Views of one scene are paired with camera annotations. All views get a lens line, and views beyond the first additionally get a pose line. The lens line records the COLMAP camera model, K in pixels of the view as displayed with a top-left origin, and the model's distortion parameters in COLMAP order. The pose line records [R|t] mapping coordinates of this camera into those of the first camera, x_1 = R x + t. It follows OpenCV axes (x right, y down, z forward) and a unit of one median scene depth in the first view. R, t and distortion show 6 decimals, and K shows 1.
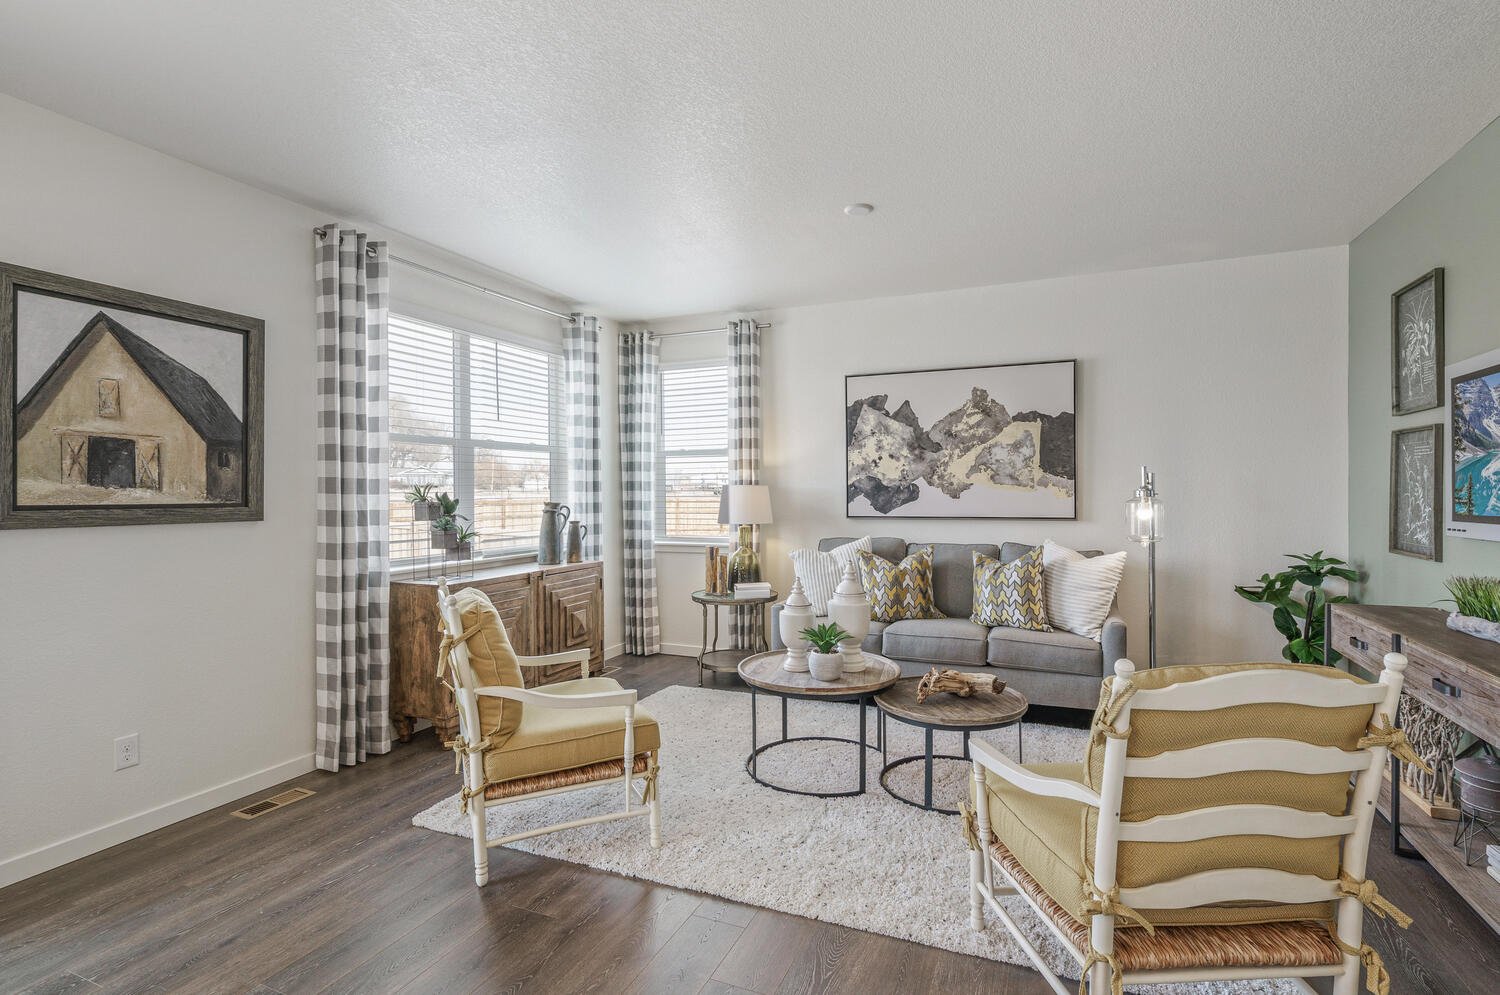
lens RADIAL K [[715.7, 0, 756.6], [0, 715.7, 498.5], [0, 0, 1]] dist [-0.007534, 0.003348]
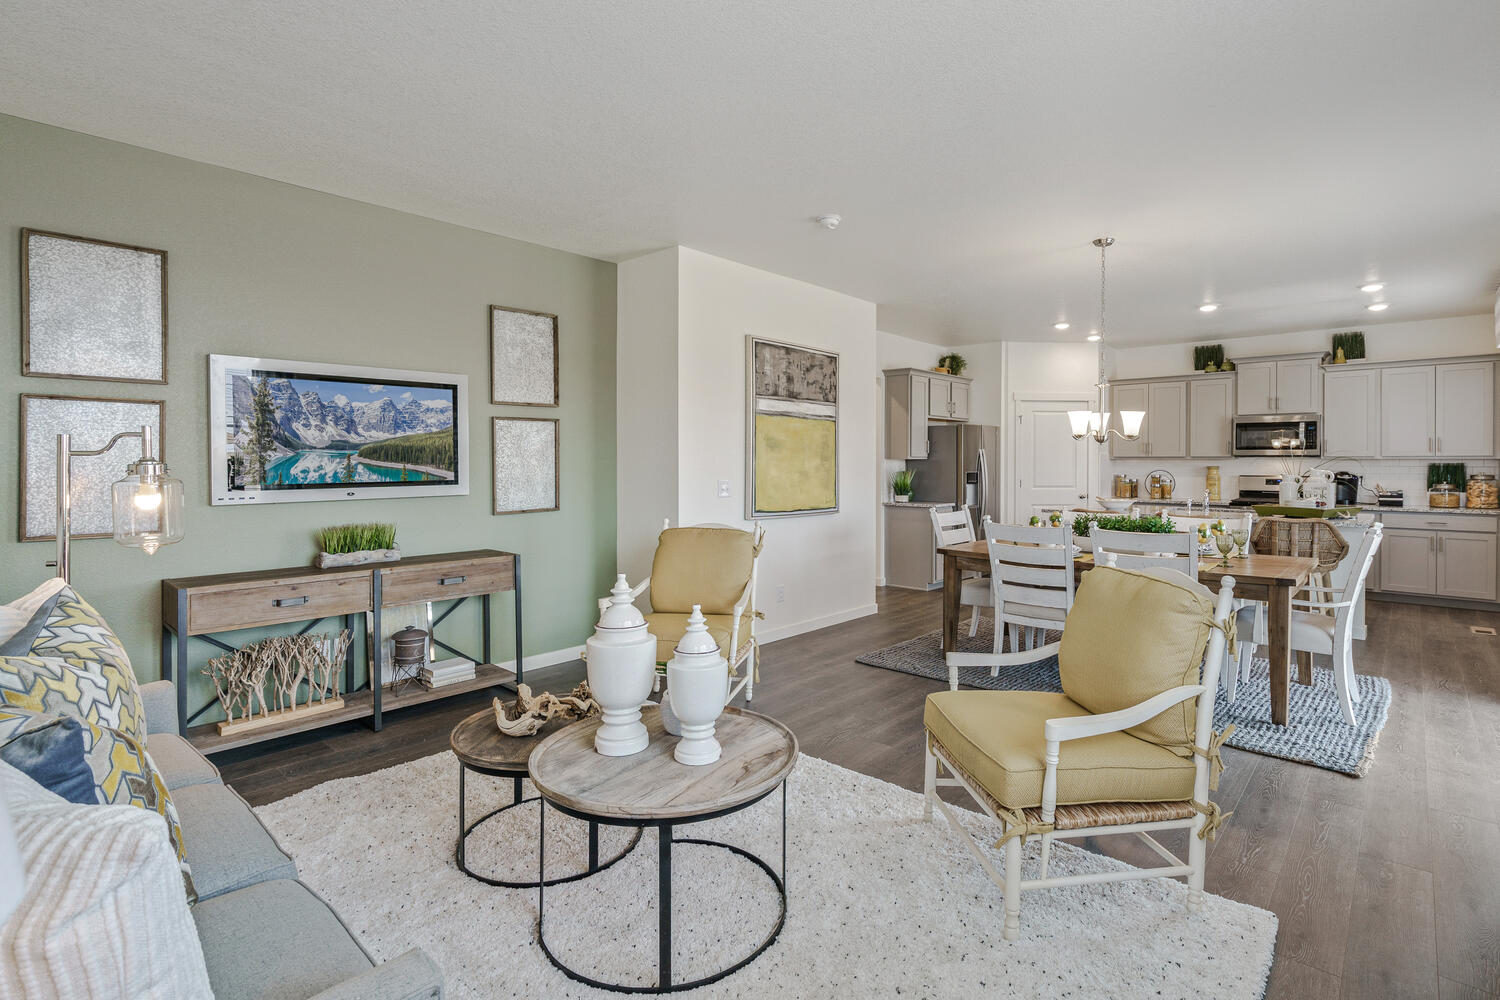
lens RADIAL K [[715.7, 0, 771.7], [0, 715.7, 469.6], [0, 0, 1]] dist [-0.007534, 0.003348]
pose [[-0.943528, 0.005487, 0.331248, -0.185398], [0.012190, 0.999761, 0.018159, -0.012146], [-0.331069, 0.021172, -0.943369, 1.387424]]
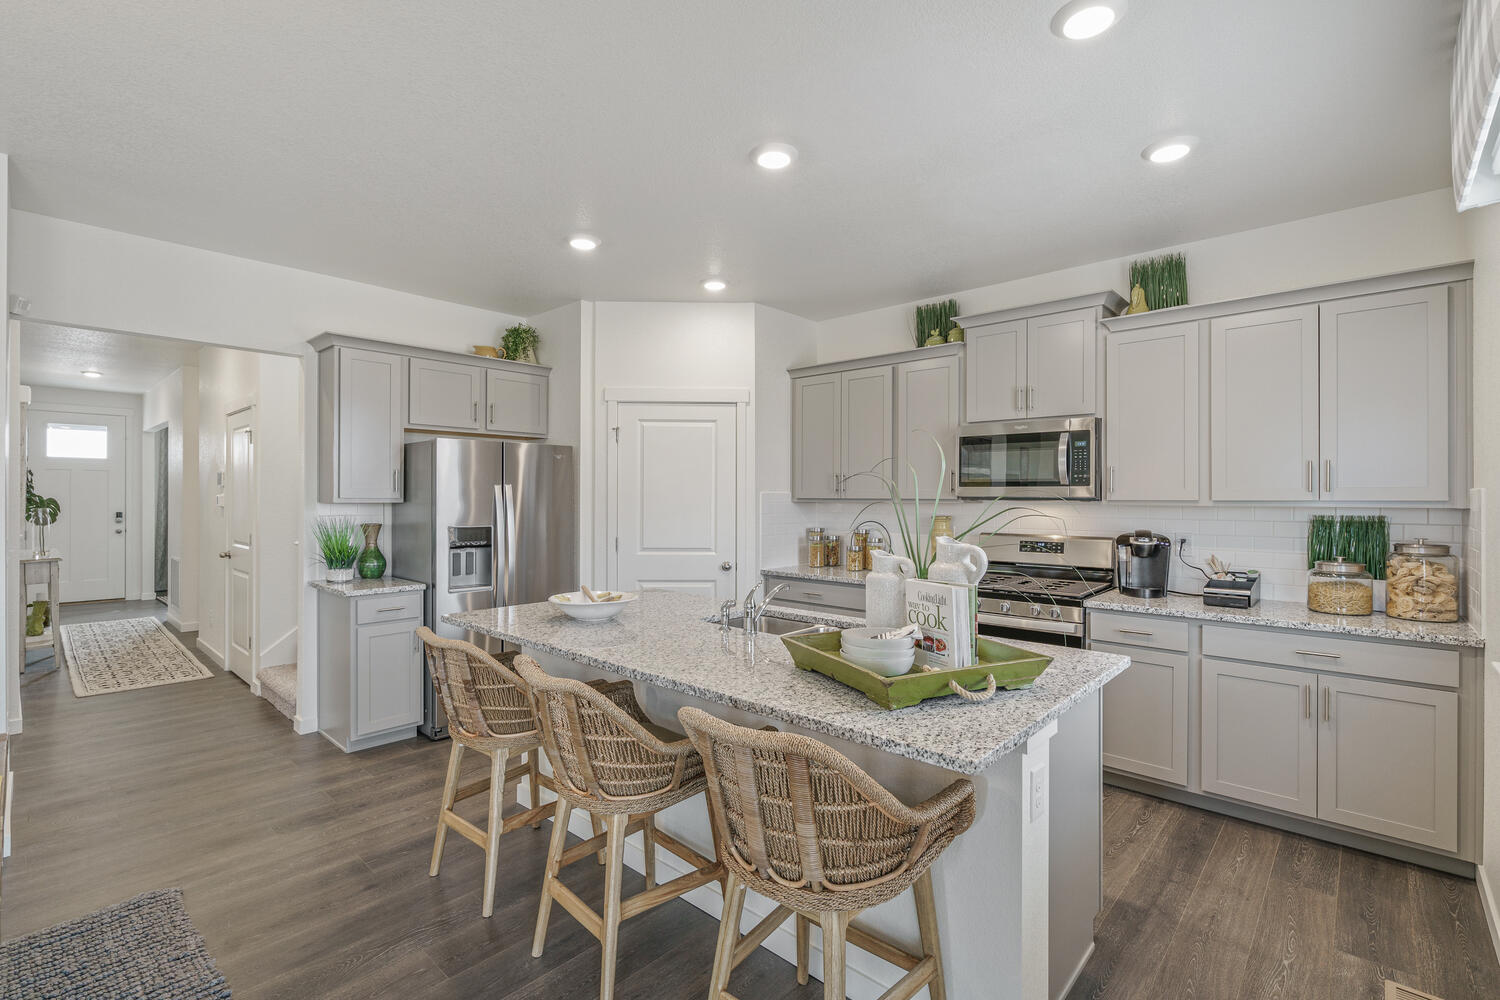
lens RADIAL K [[674.6, 0, 739.7], [0, 674.6, 500.3], [0, 0, 1]] dist [-0.005310, -0.000885]
pose [[-0.934740, 0.005769, 0.355286, -0.793397], [0.011155, 0.999852, 0.013114, -0.011711], [-0.355158, 0.016221, -0.934665, 0.152615]]
